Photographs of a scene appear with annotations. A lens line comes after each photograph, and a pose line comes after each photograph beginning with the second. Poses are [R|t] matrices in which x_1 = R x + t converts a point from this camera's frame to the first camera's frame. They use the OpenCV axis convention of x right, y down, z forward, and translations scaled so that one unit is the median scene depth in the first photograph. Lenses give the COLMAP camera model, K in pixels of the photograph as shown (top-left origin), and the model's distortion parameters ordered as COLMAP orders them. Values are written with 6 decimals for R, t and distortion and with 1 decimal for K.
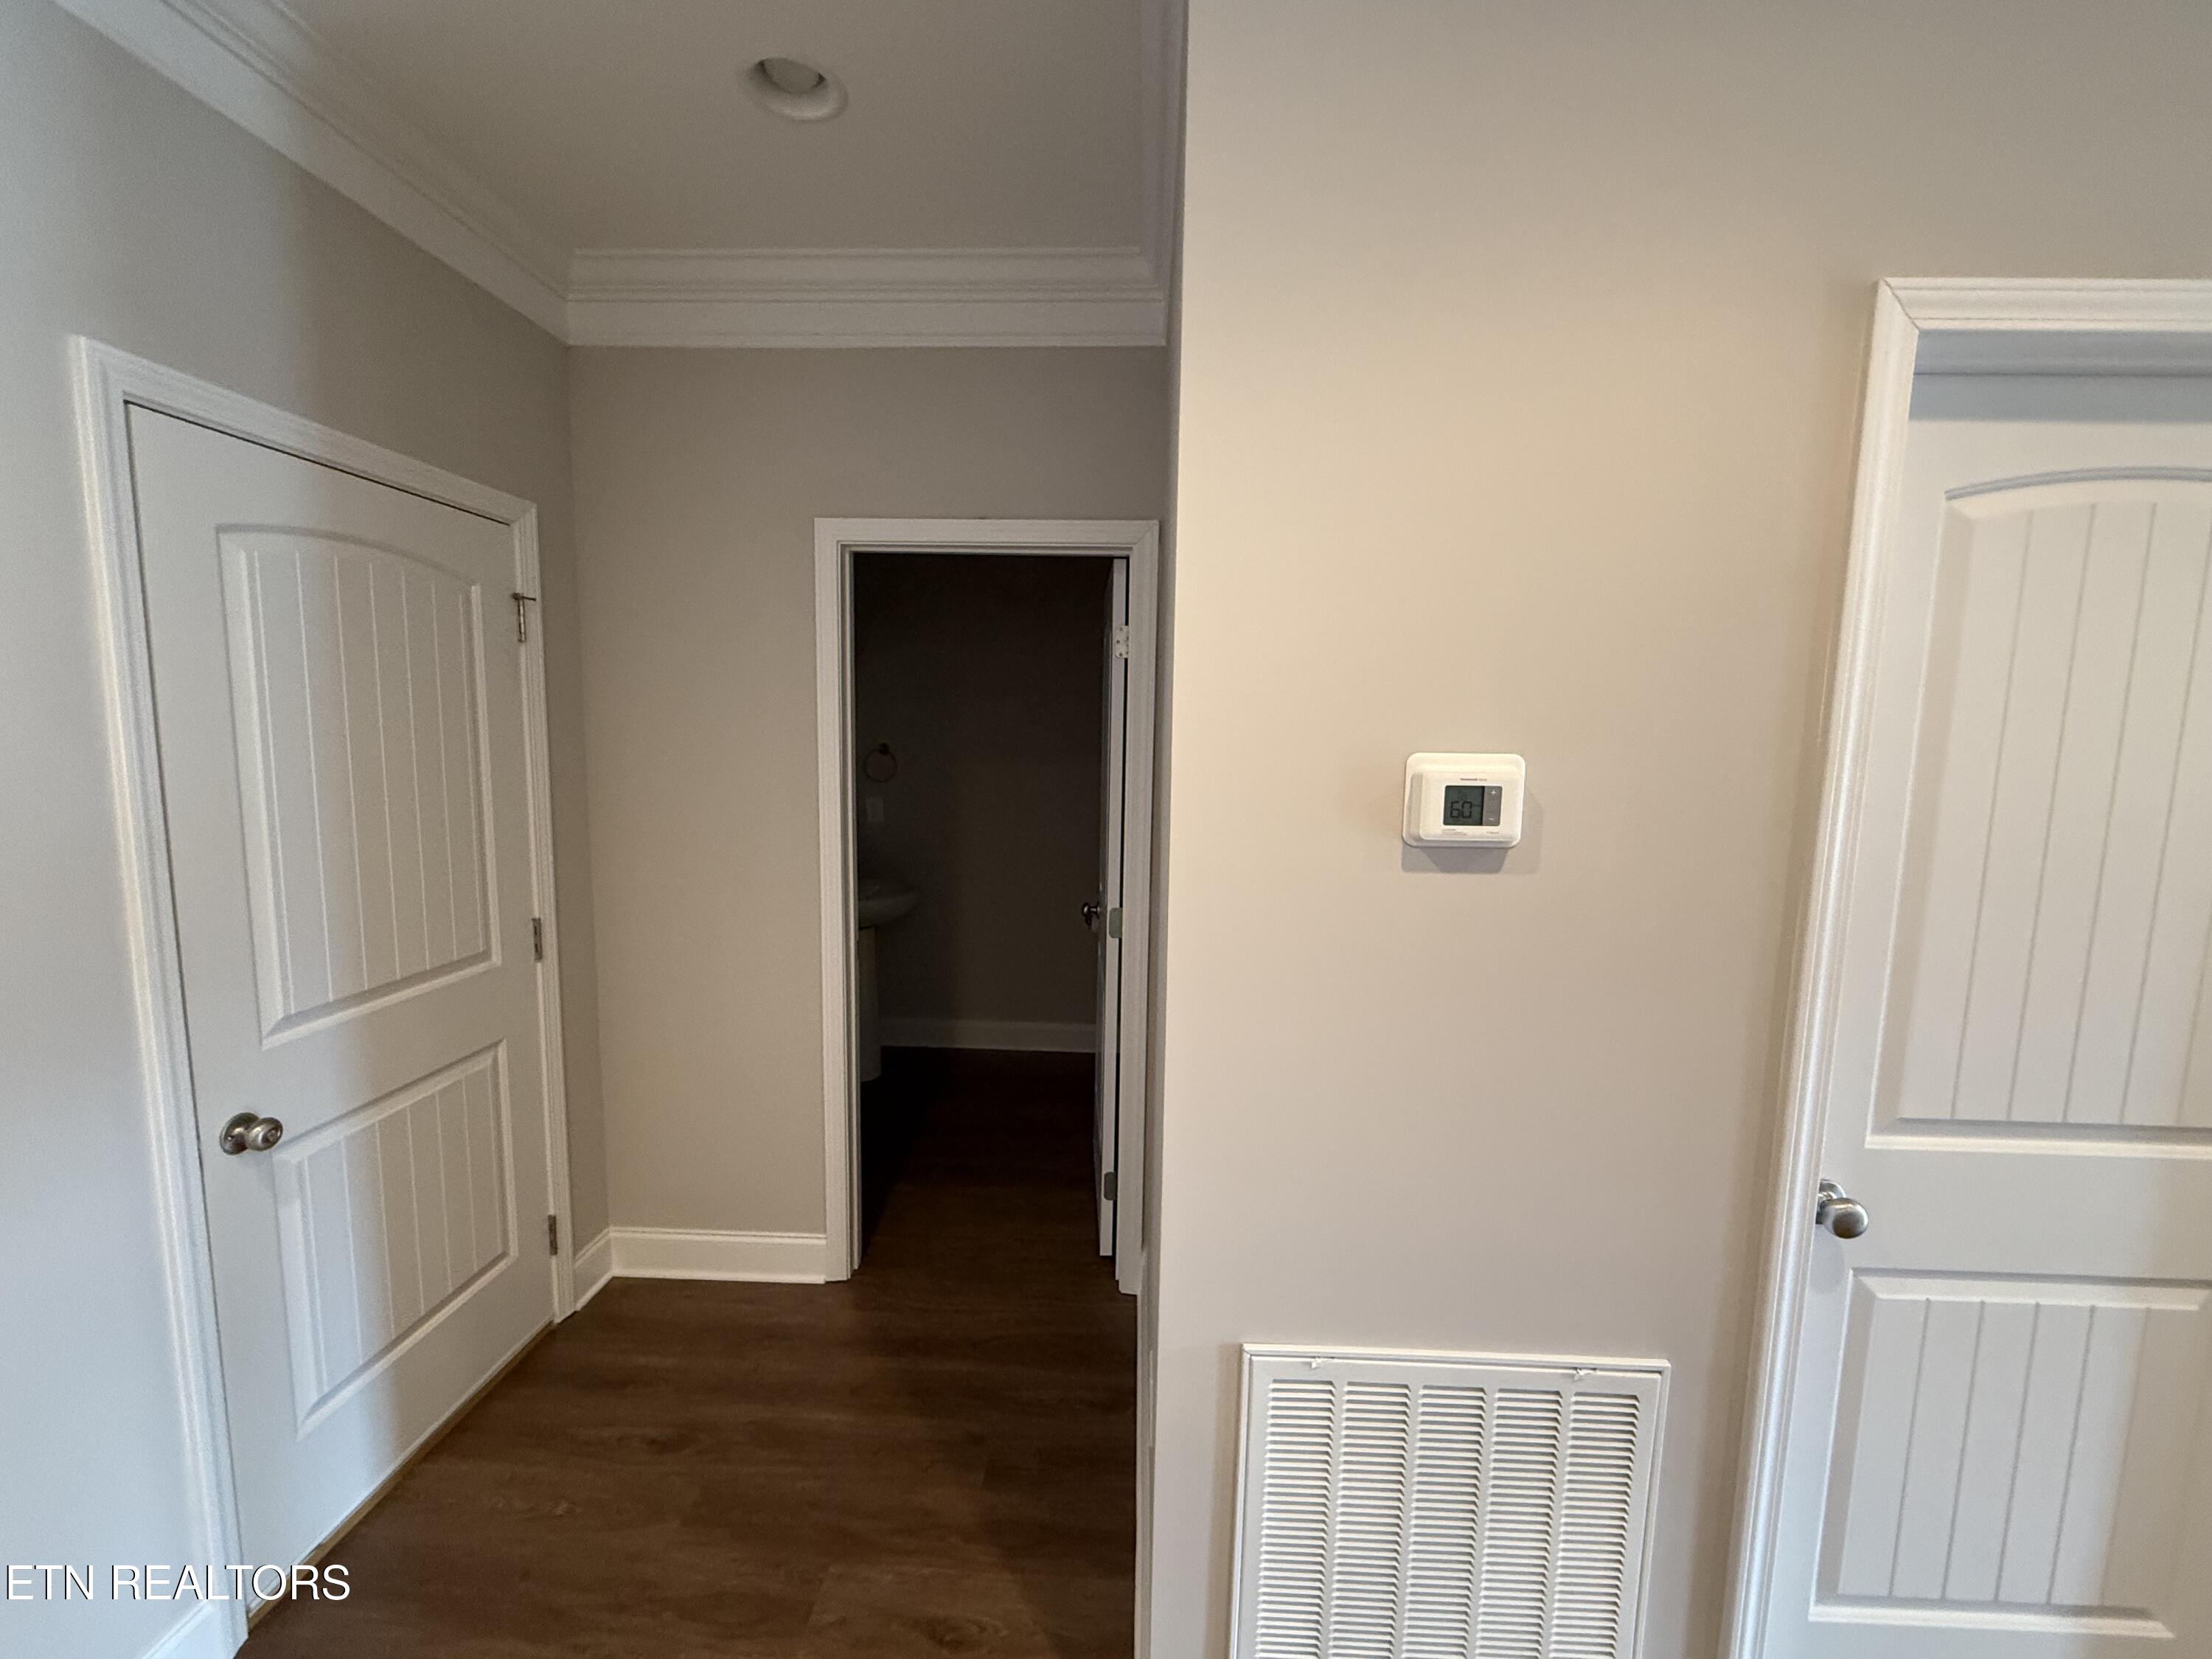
lens RADIAL K [[898.3, 0, 1108.6], [0, 898.3, 831.7], [0, 0, 1]] dist [-0.000055, -0.000354]
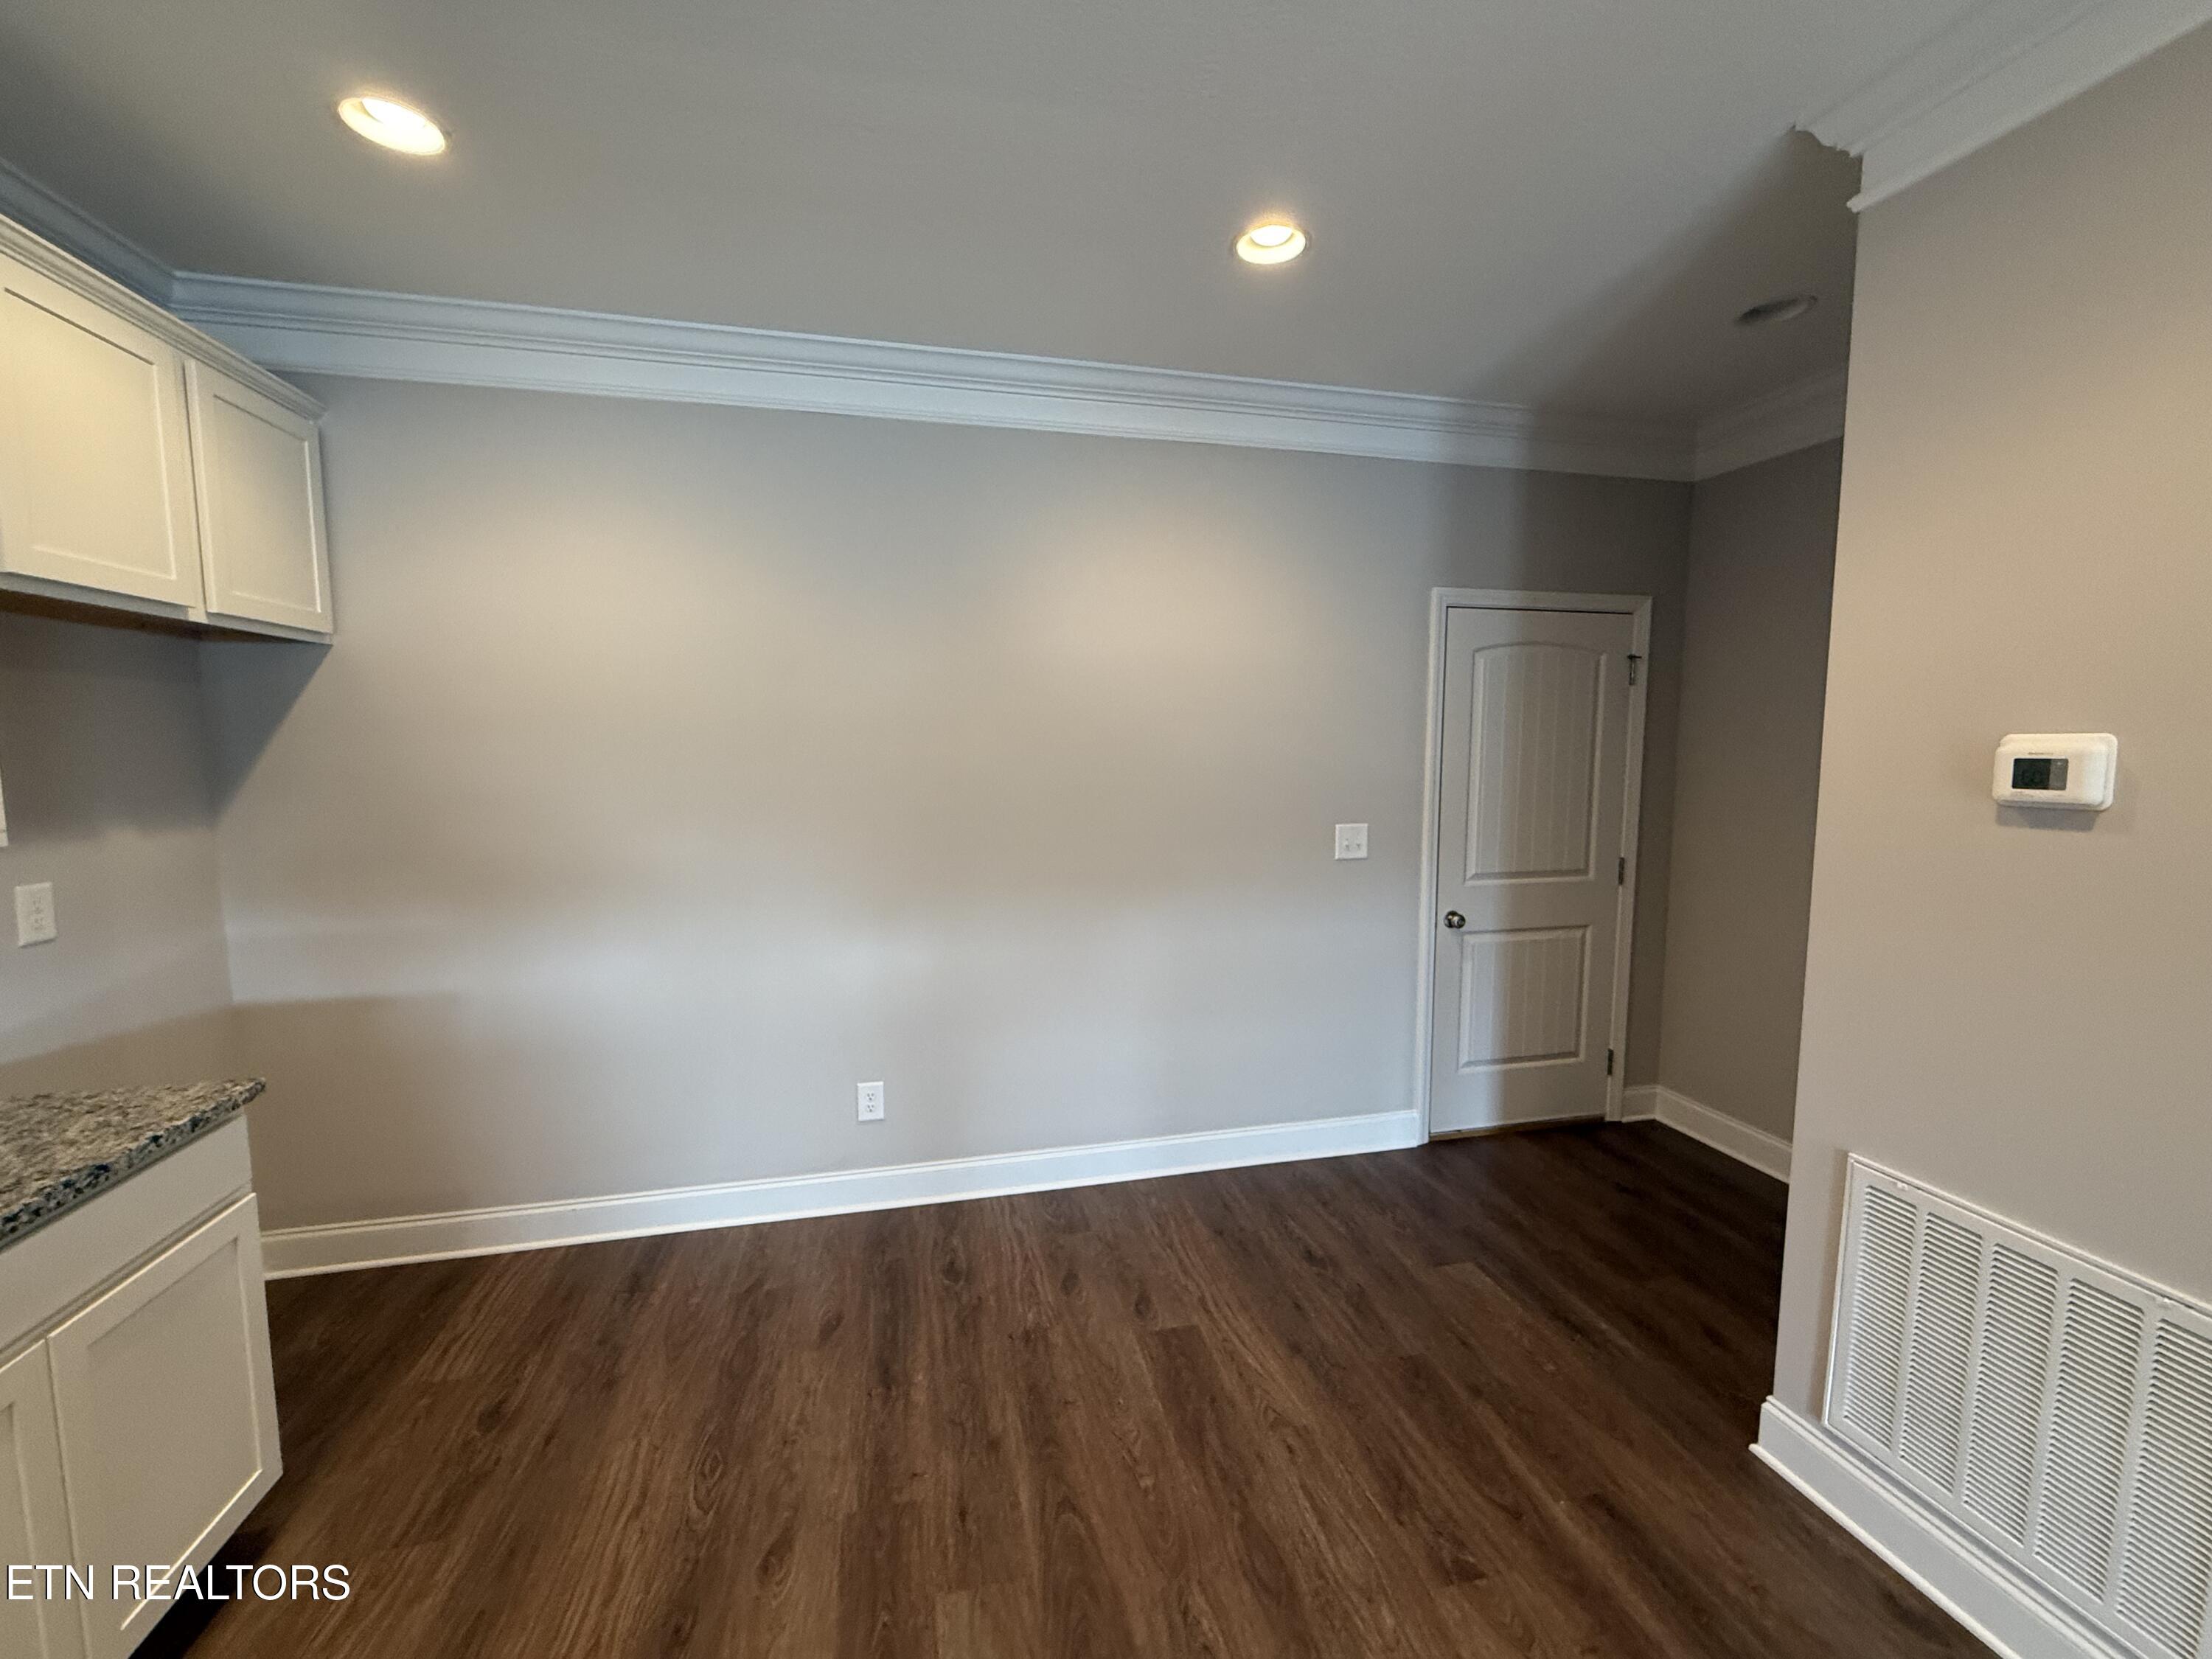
lens RADIAL K [[898.3, 0, 1107.4], [0, 898.3, 826.4], [0, 0, 1]] dist [-0.000055, -0.000354]
pose [[0.266480, 0.072281, -0.961126, 0.844726], [-0.101804, 0.993717, 0.046506, 0.079545], [0.958449, 0.085454, 0.272164, -0.406037]]
